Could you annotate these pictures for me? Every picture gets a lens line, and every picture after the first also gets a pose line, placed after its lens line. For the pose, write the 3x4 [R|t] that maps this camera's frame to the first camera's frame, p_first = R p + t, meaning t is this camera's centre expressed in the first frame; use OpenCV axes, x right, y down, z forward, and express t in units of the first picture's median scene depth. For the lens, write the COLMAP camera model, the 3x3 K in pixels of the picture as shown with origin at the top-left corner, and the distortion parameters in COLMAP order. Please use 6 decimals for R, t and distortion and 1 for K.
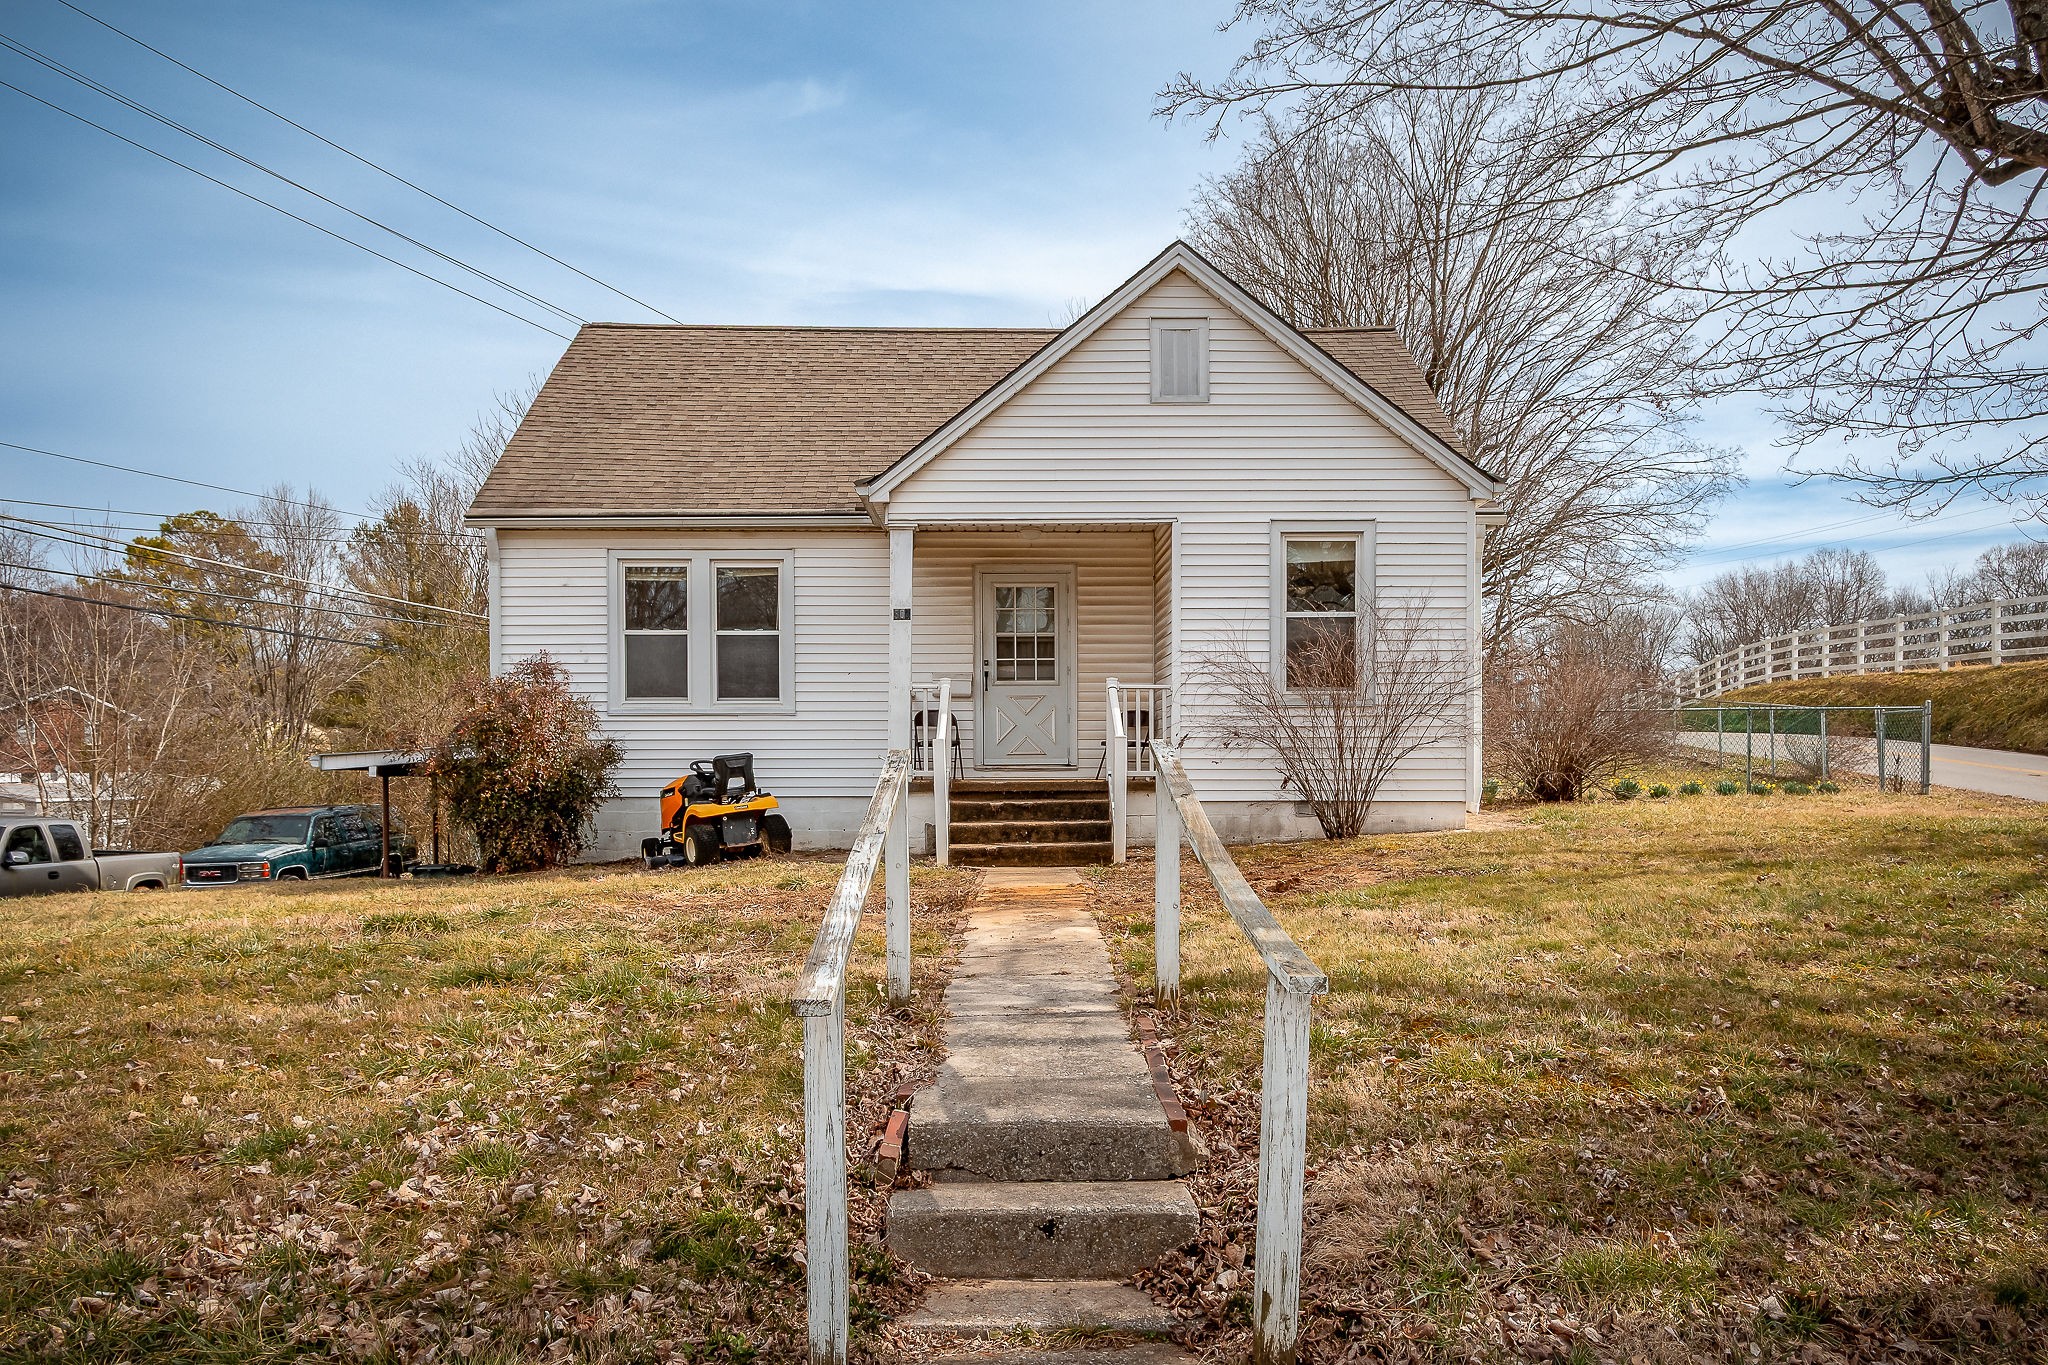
lens RADIAL K [[1035.9, 0, 1055.6], [0, 1035.9, 680.3], [0, 0, 1]] dist [0.000045, -0.001345]
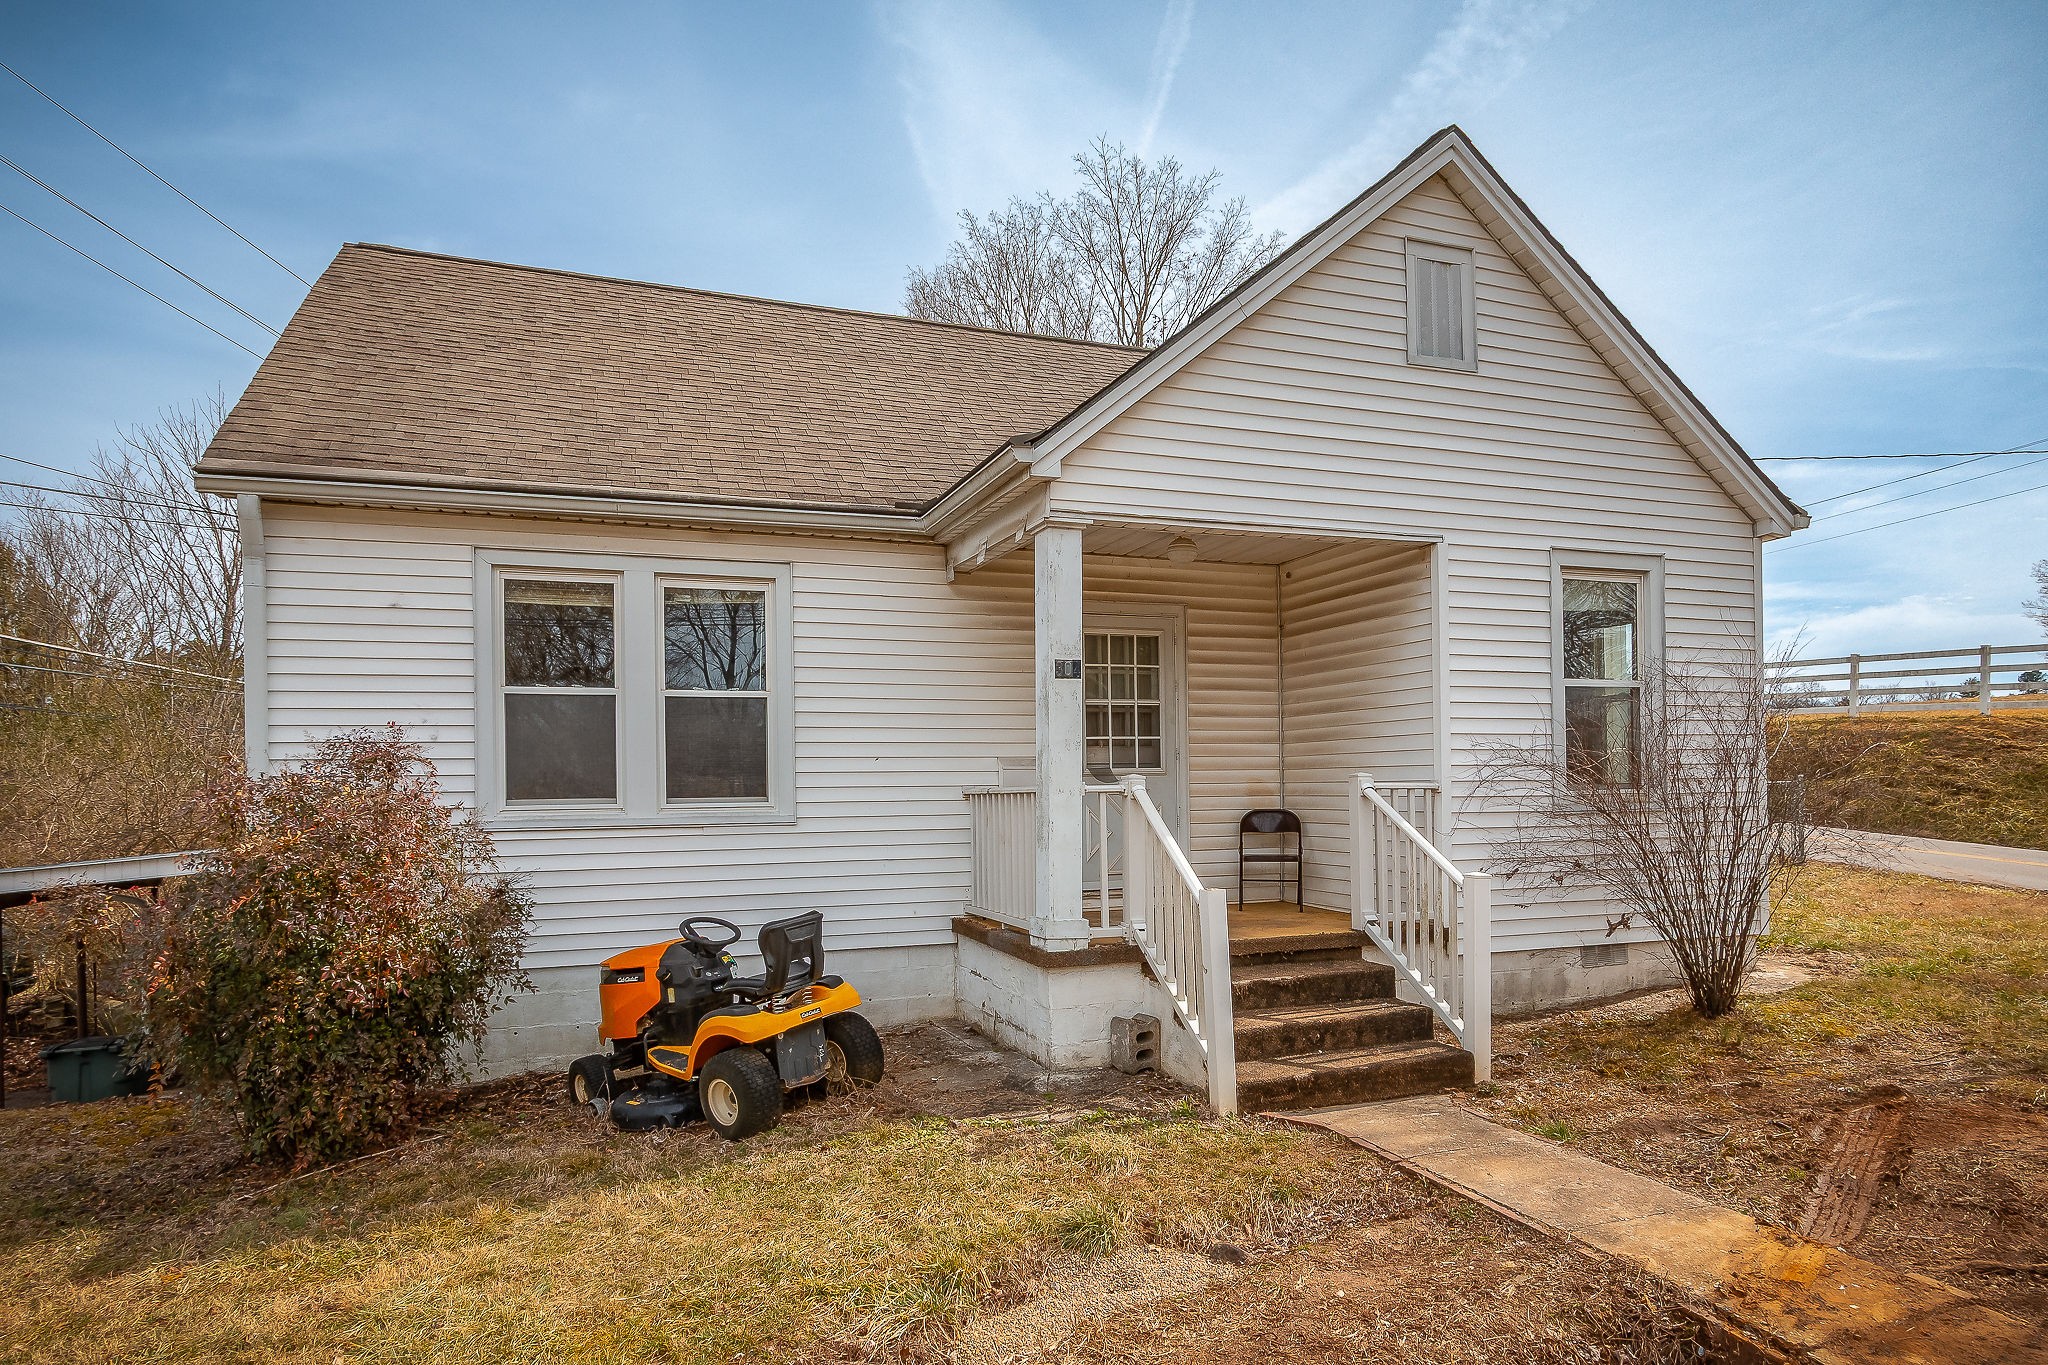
lens RADIAL K [[980.0, 0, 1022.9], [0, 980.0, 743.5], [0, 0, 1]] dist [-0.003571, 0.000532]
pose [[0.970474, 0.004715, 0.241160, -0.265531], [-0.005797, 0.999976, 0.003777, -0.019408], [-0.241137, -0.005063, 0.970478, 0.388633]]
